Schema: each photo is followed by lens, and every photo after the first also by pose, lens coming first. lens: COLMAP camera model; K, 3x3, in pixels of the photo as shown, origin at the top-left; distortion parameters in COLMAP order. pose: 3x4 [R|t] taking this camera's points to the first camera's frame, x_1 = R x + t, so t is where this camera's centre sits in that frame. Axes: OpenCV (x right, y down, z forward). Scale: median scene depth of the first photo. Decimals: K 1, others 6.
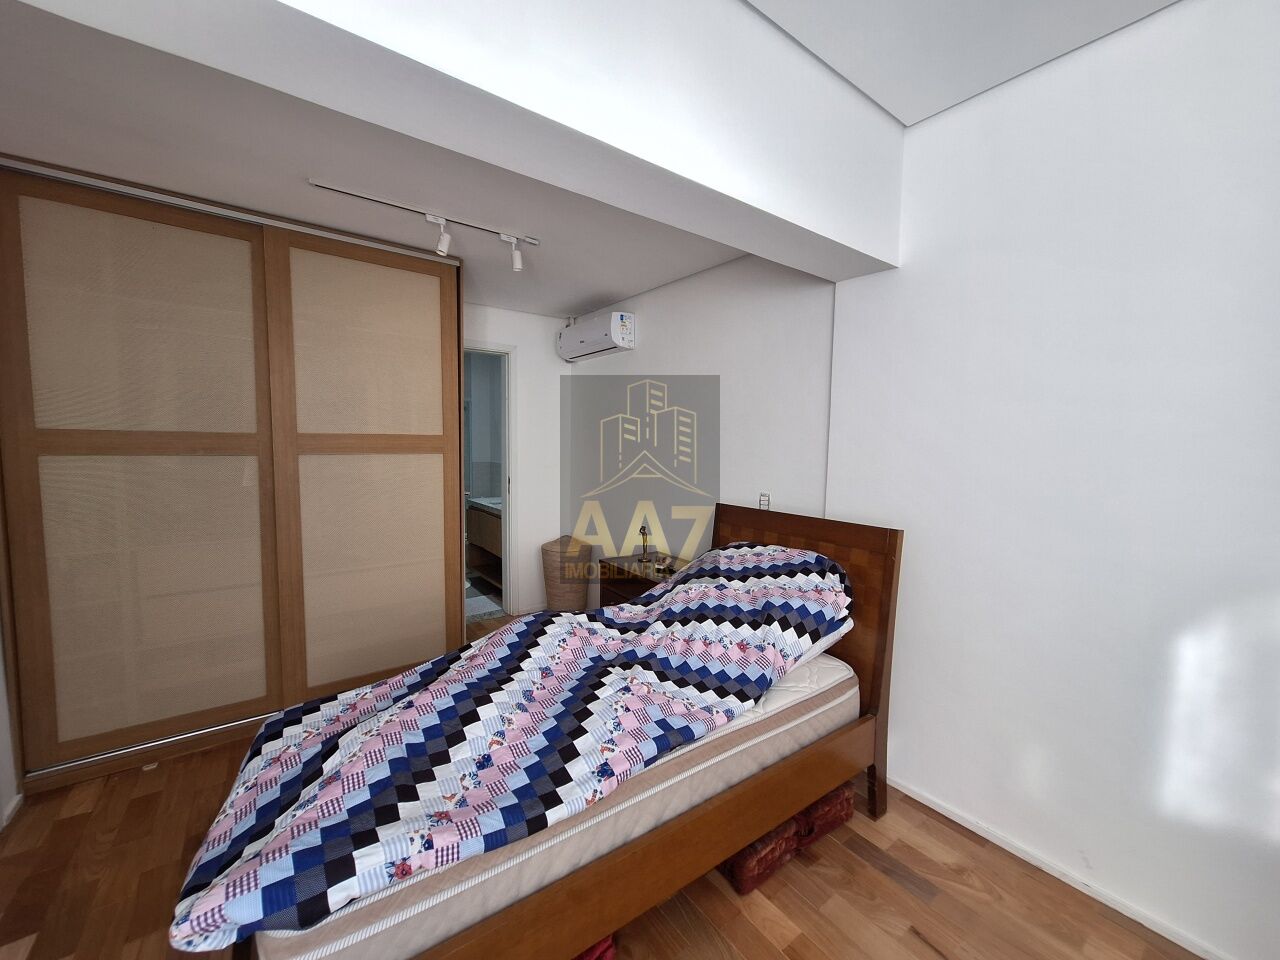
lens RADIAL K [[505.5, 0, 633.8], [0, 505.5, 479.0], [0, 0, 1]] dist [-0.001071, 0.000535]
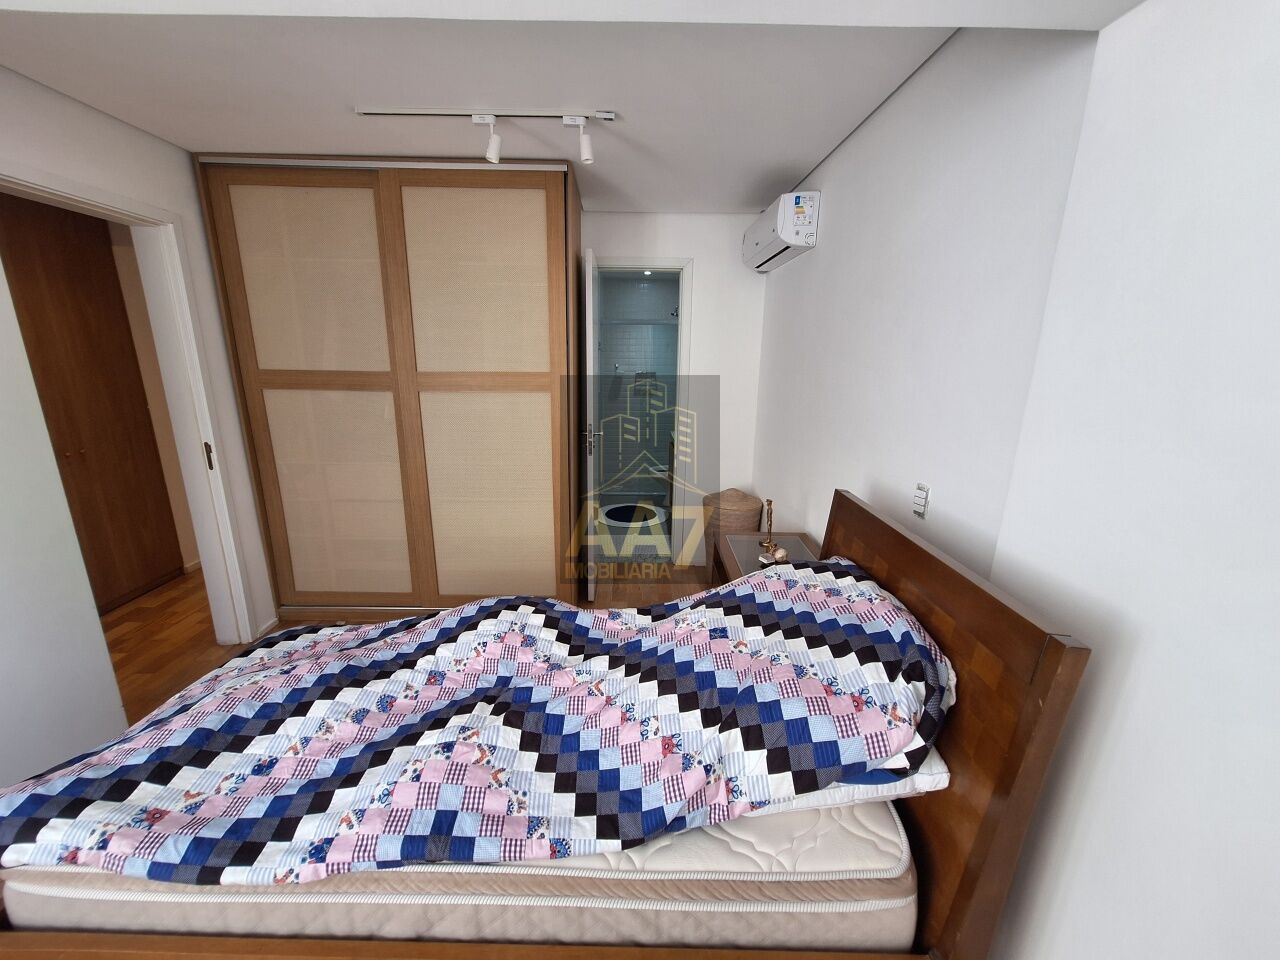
lens RADIAL K [[505.5, 0, 637.6], [0, 505.5, 480.4], [0, 0, 1]] dist [-0.001071, 0.000535]
pose [[0.808493, 0.139693, -0.571686, 0.498338], [-0.044747, 0.983199, 0.176965, -0.101223], [0.586802, -0.117494, 0.801161, 0.516535]]
